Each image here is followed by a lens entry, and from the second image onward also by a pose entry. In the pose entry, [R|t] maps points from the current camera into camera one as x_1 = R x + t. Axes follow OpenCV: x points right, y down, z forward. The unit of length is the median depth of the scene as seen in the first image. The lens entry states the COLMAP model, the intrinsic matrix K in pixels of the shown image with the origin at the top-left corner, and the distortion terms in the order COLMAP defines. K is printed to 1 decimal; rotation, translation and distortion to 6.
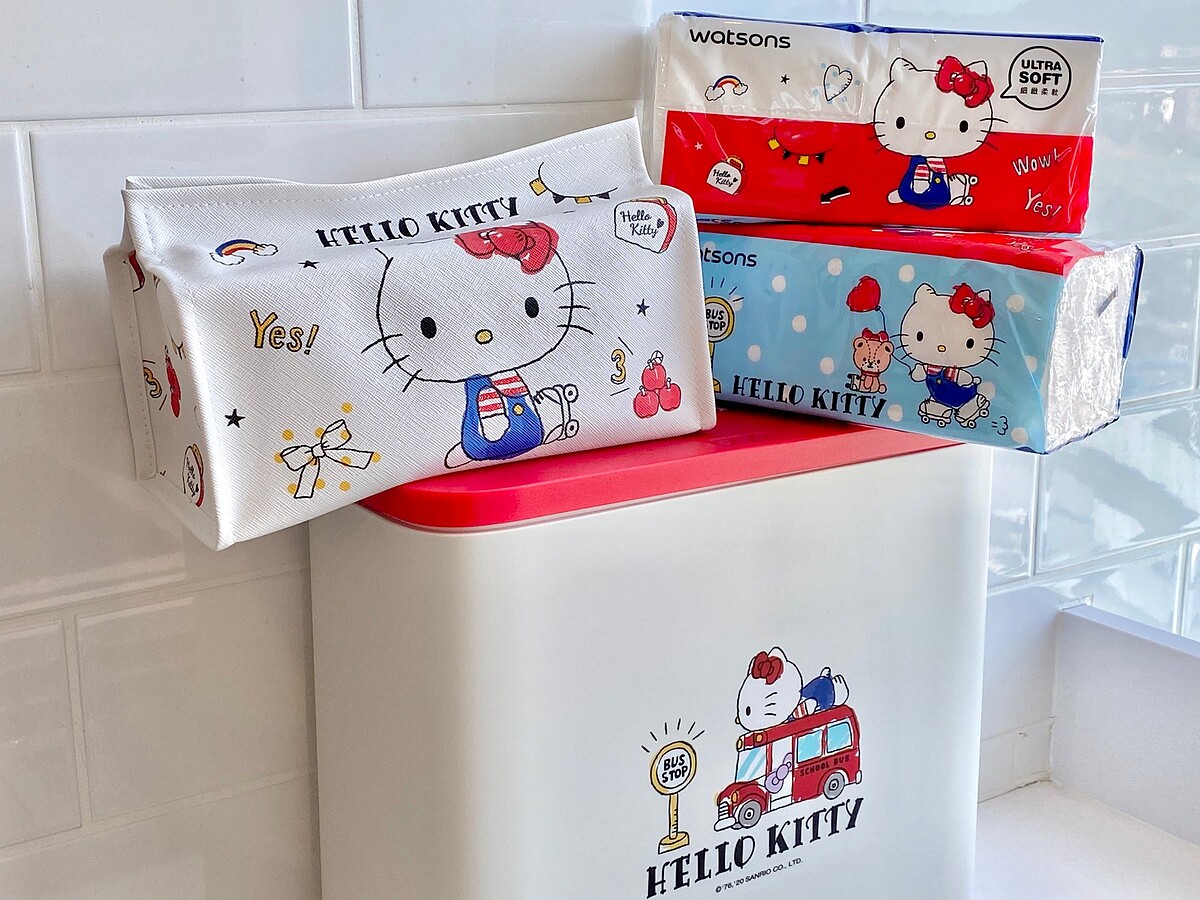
lens RADIAL K [[1662.2, 0, 600.0], [0, 1662.2, 450.0], [0, 0, 1]] dist [0.280349, -1.054464]
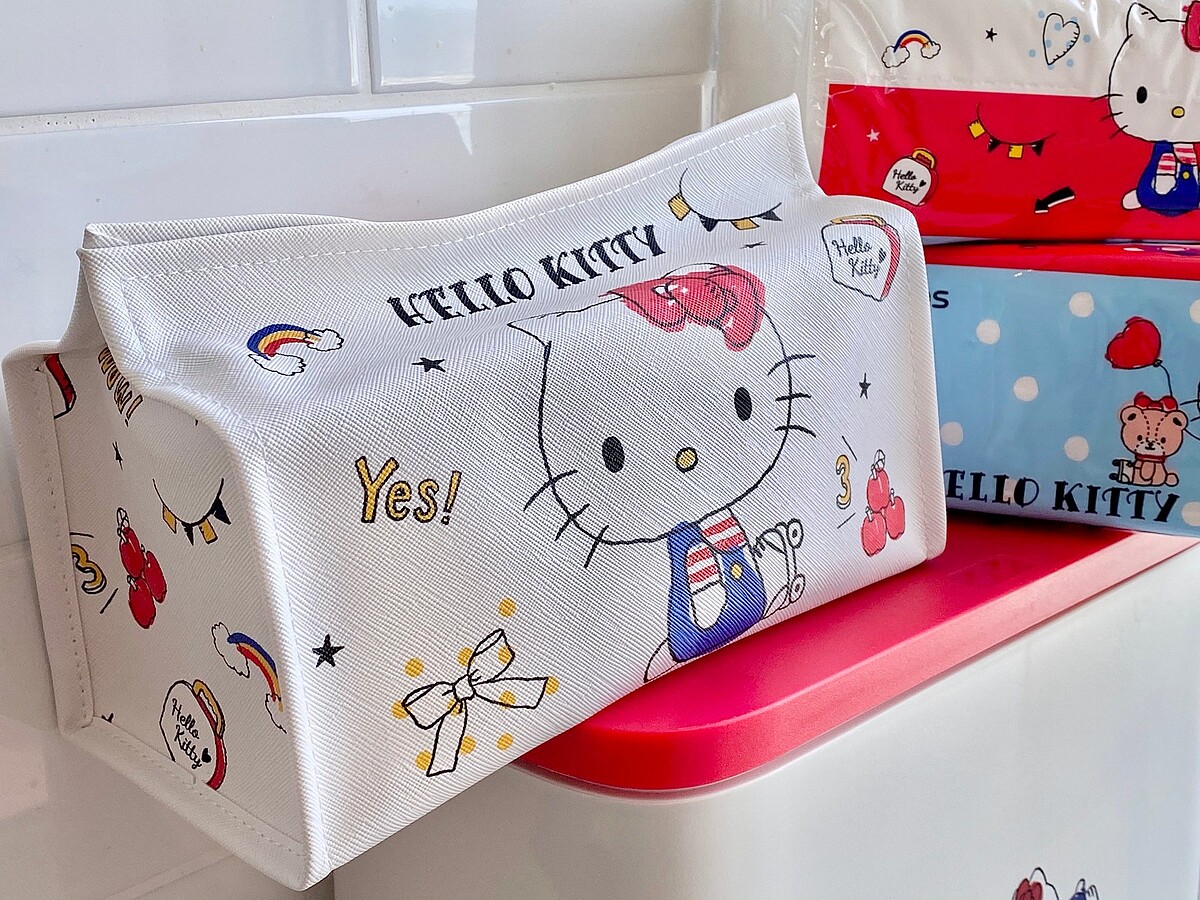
lens RADIAL K [[1662.2, 0, 600.0], [0, 1662.2, 450.0], [0, 0, 1]] dist [0.280349, -1.054464]
pose [[0.972139, -0.069772, 0.223779, -0.223551], [0.068544, 0.997560, 0.013260, -0.077456], [-0.224158, 0.002448, 0.974550, 0.394939]]
